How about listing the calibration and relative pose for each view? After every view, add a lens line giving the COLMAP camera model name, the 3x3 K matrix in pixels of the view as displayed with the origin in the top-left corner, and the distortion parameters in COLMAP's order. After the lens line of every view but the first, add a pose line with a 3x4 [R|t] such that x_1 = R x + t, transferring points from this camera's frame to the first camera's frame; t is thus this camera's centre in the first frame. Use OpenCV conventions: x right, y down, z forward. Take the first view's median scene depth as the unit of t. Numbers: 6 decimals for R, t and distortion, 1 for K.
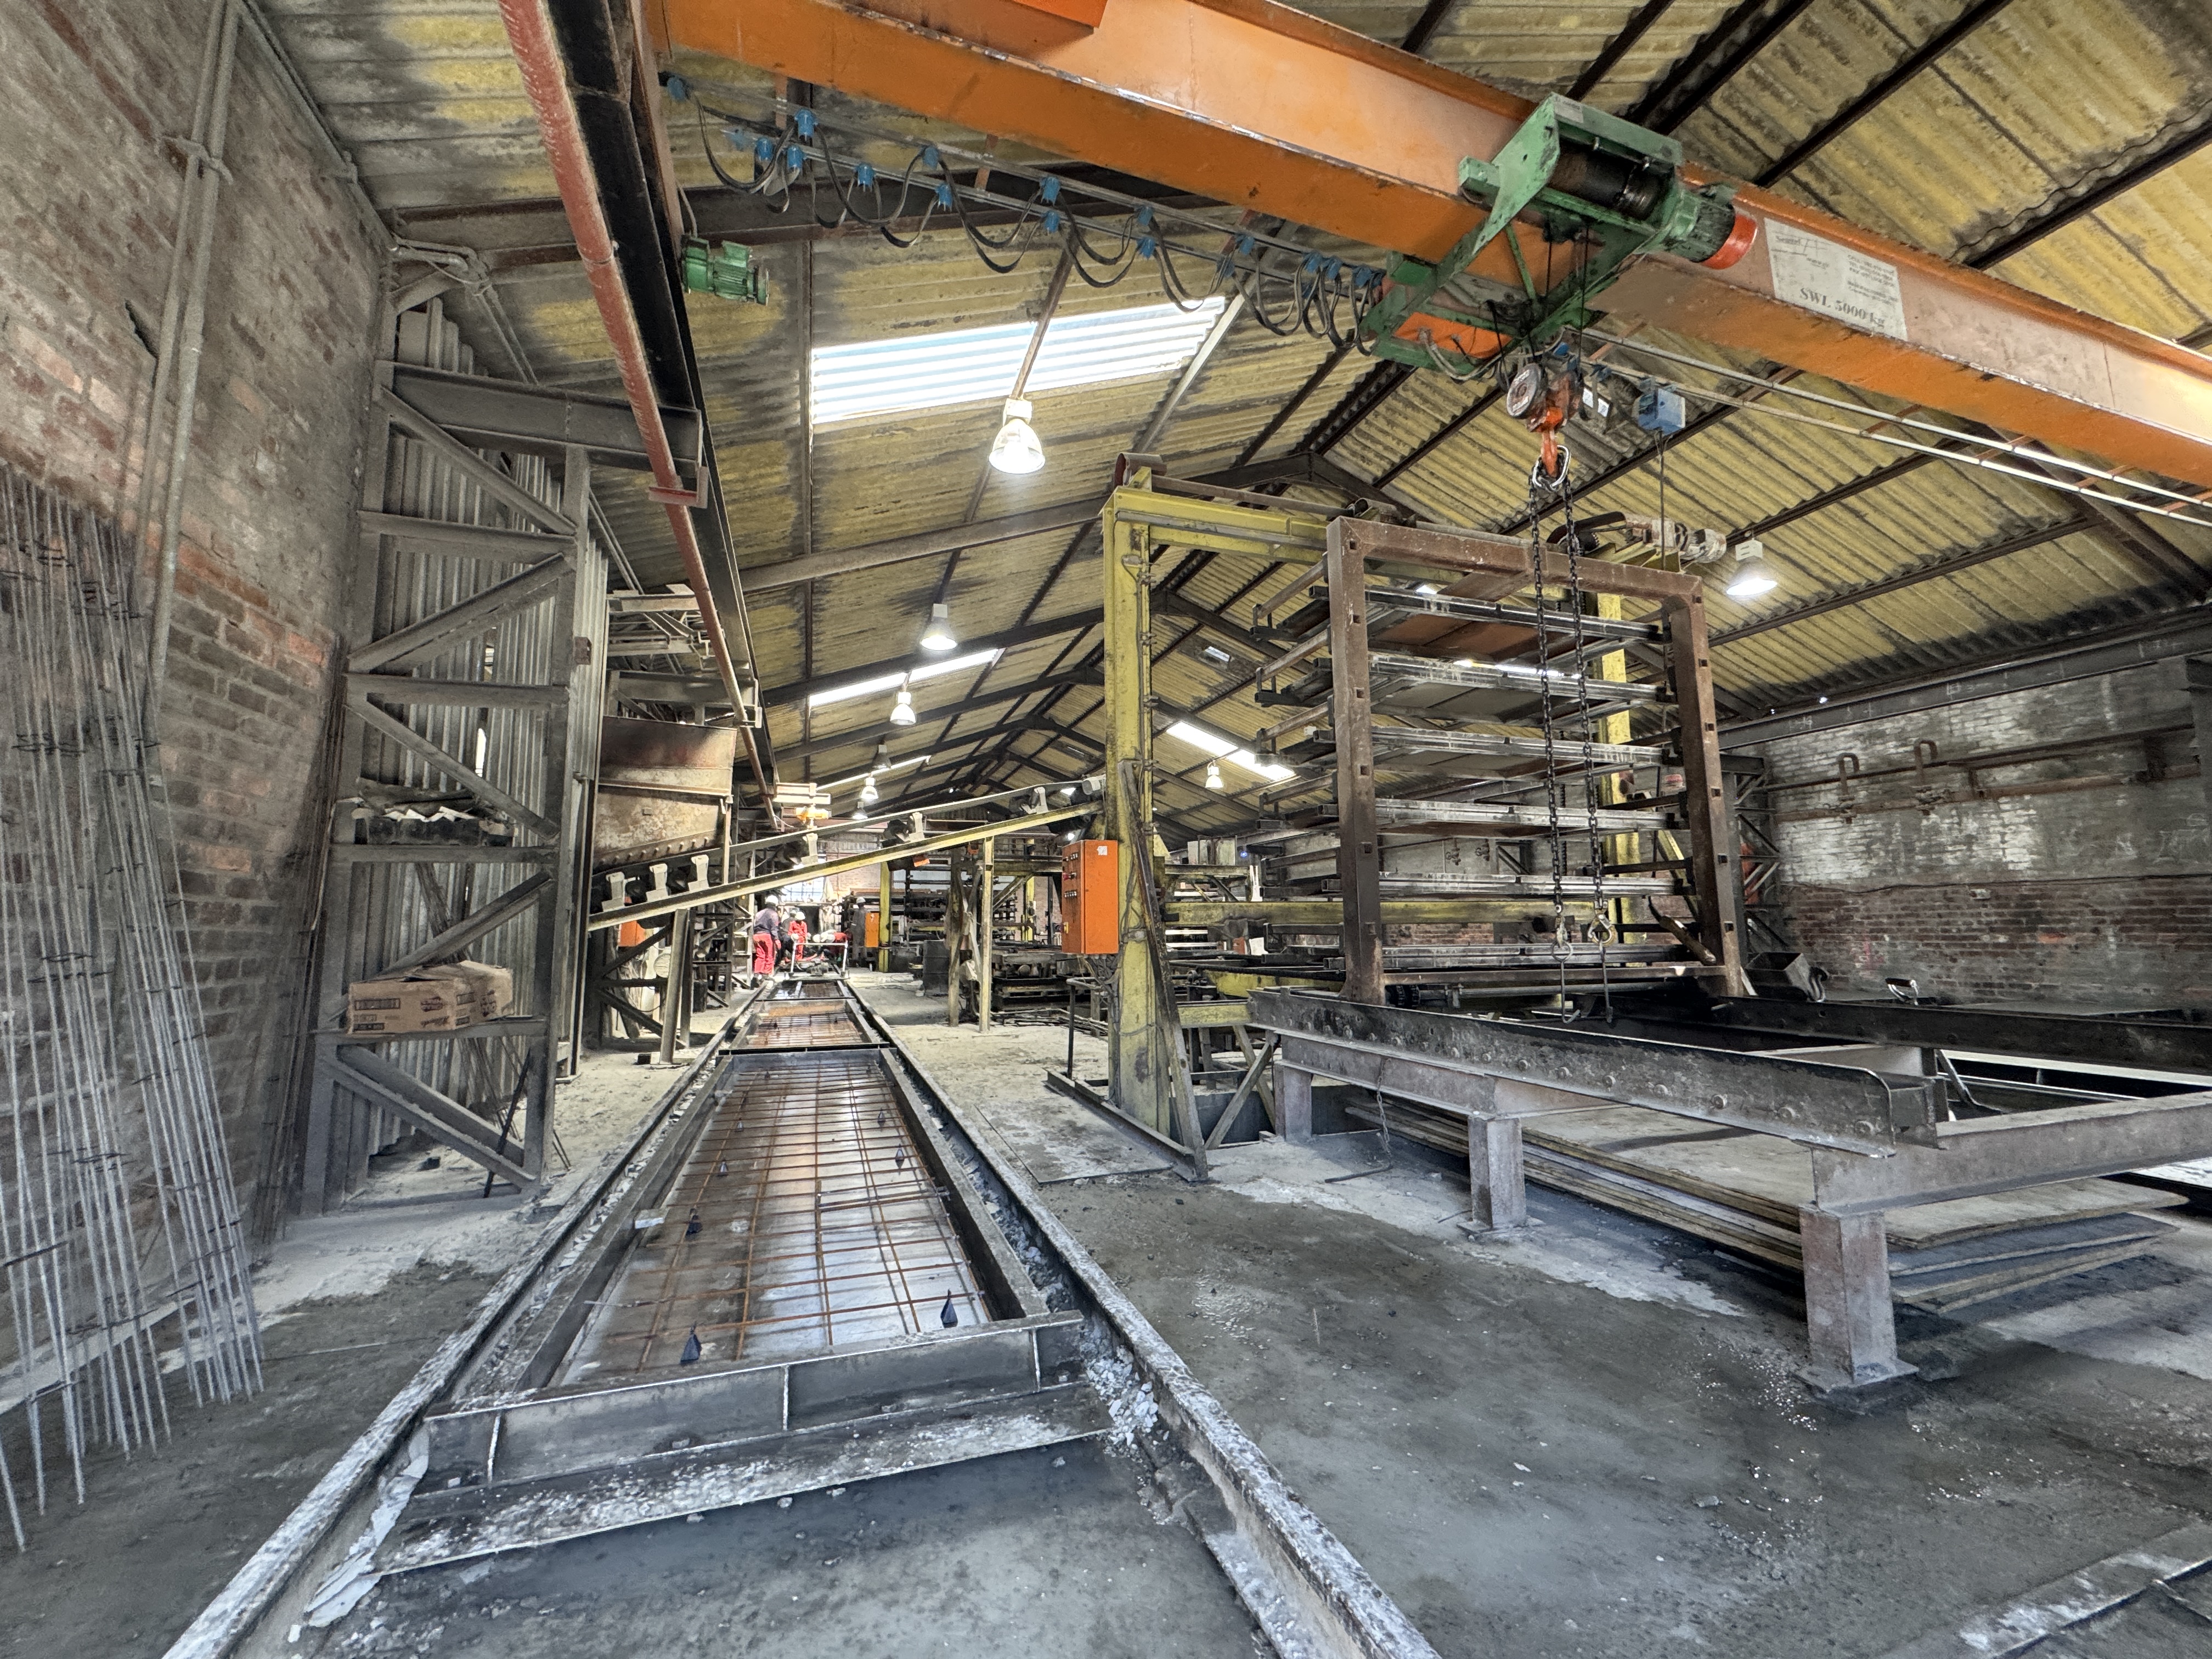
lens RADIAL K [[881.9, 0, 1107.9], [0, 881.9, 827.3], [0, 0, 1]] dist [-0.002322, 0.000723]
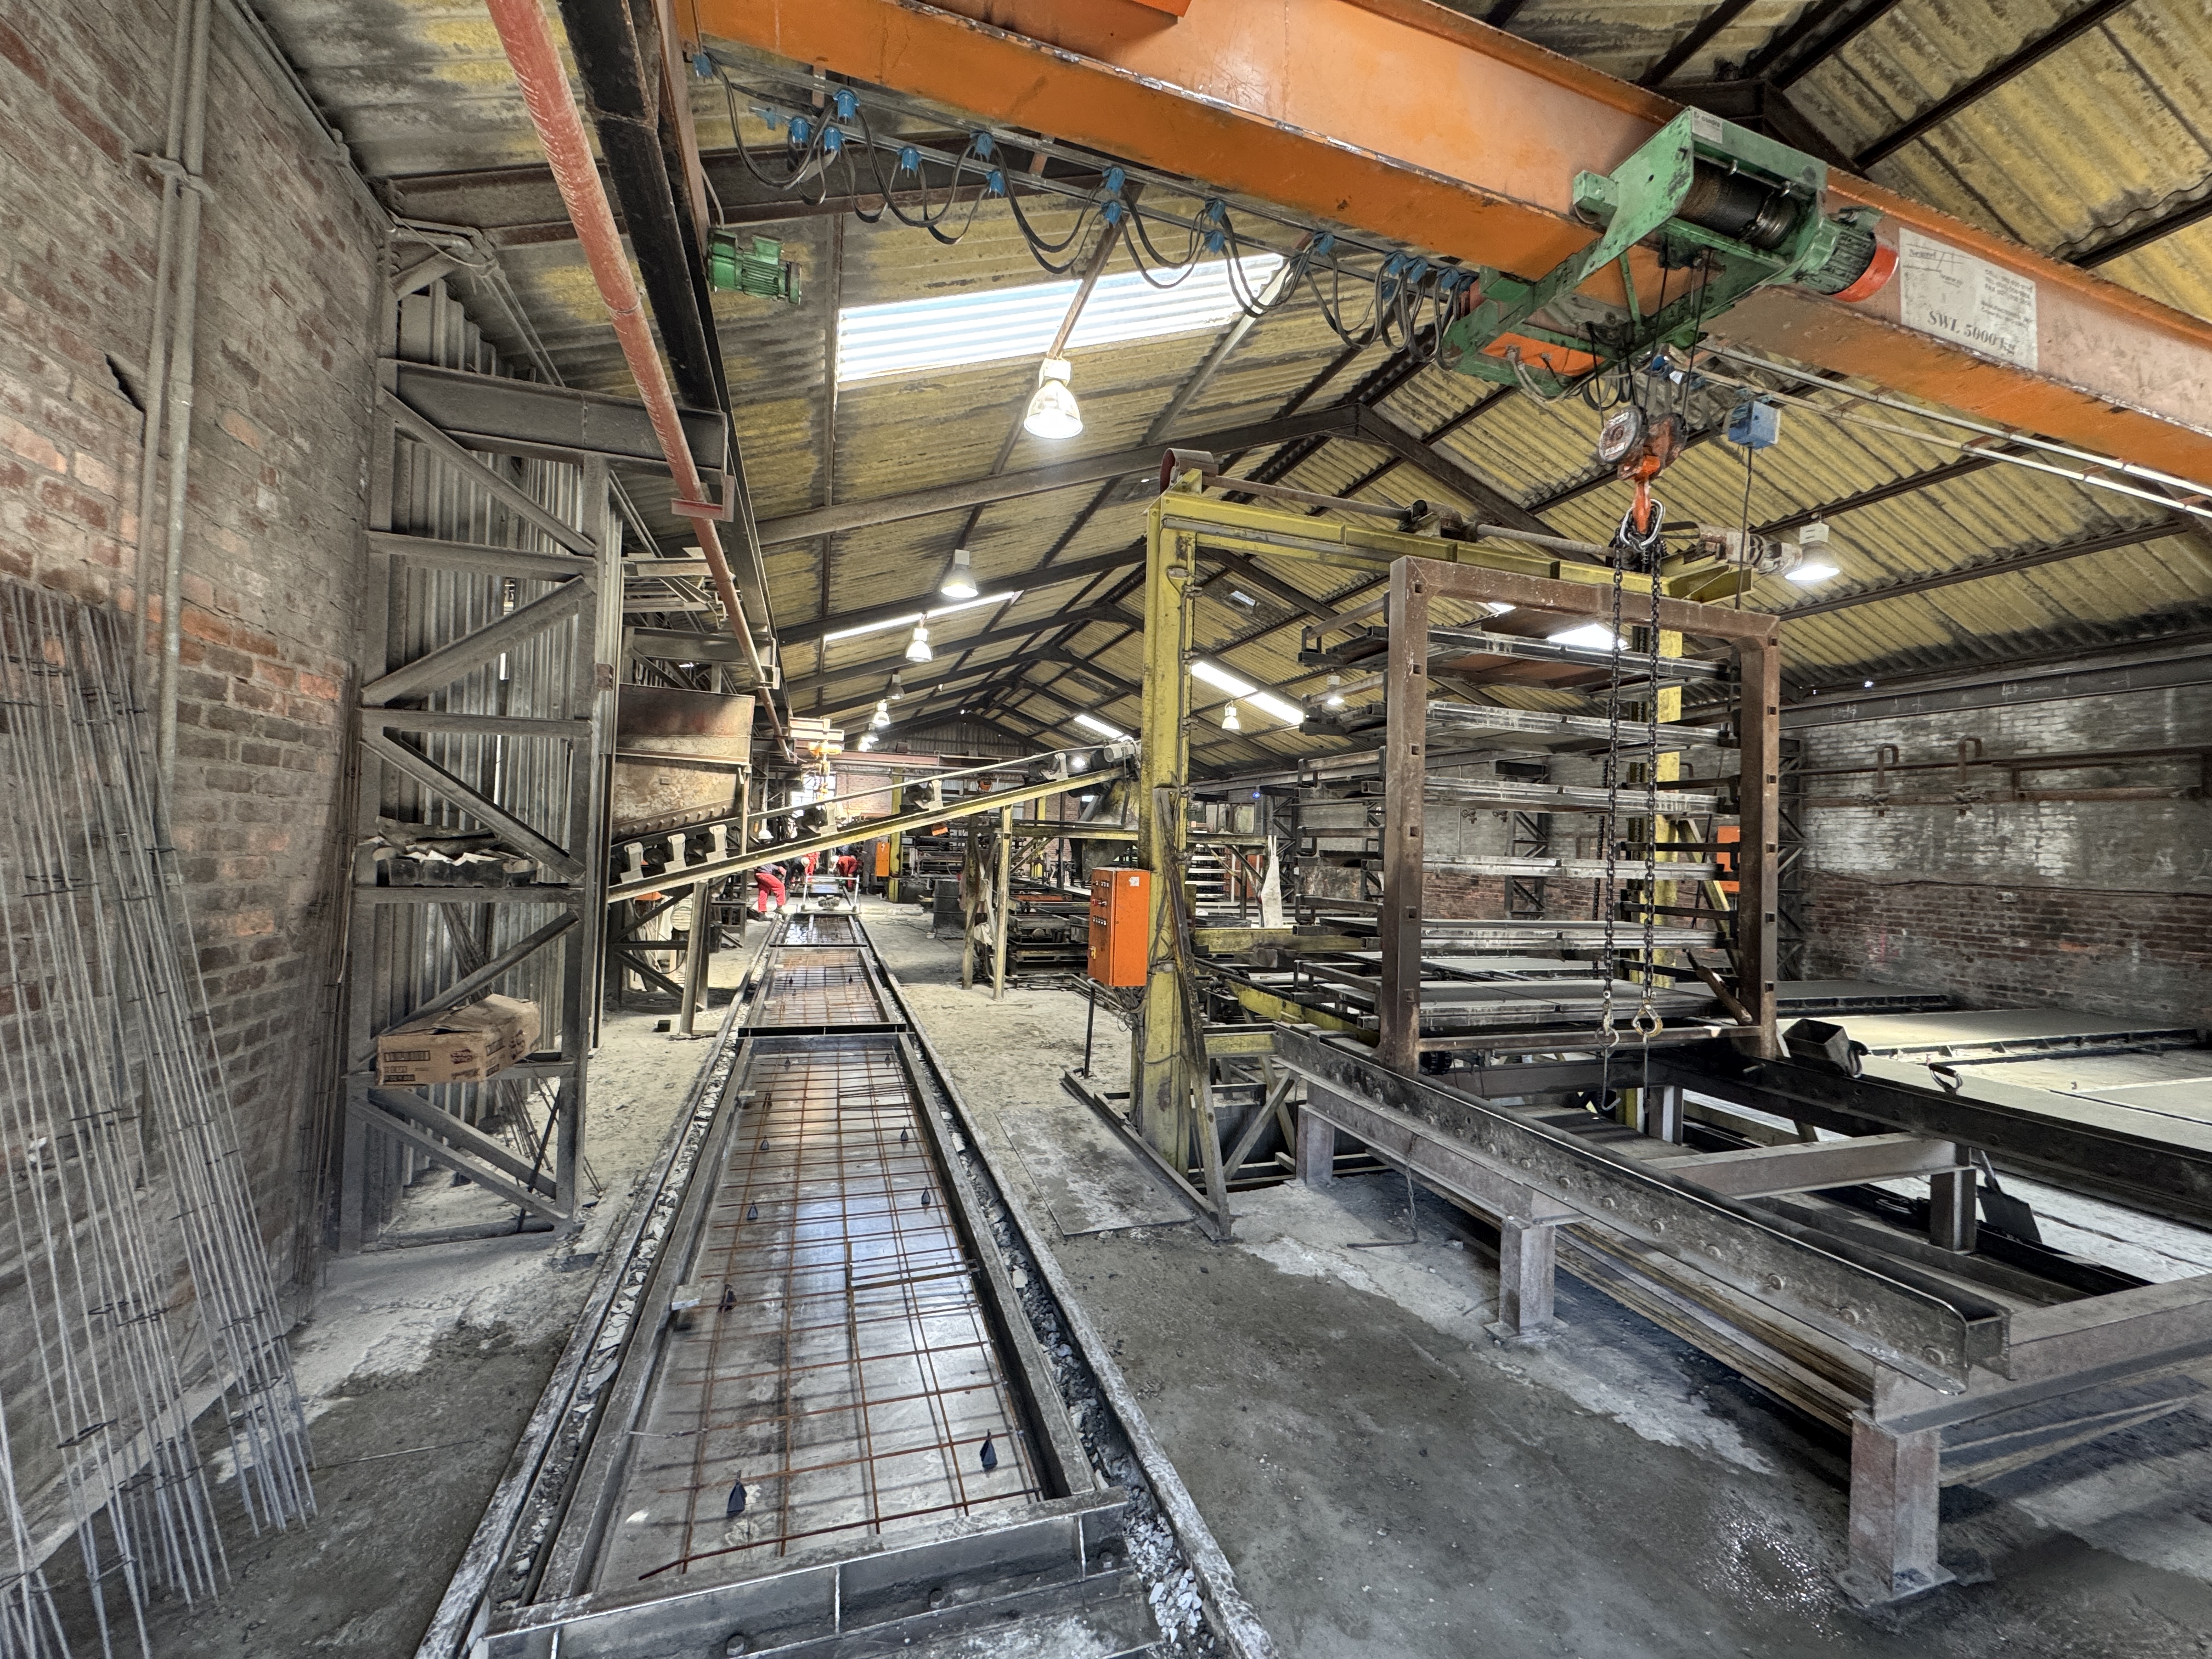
lens RADIAL K [[881.4, 0, 1107.2], [0, 881.4, 823.6], [0, 0, 1]] dist [-0.002242, 0.000461]
pose [[0.999145, 0.040970, -0.005563, -0.033782], [-0.040230, 0.994382, 0.097911, -0.132805], [0.009543, -0.097604, 0.995180, 0.033835]]
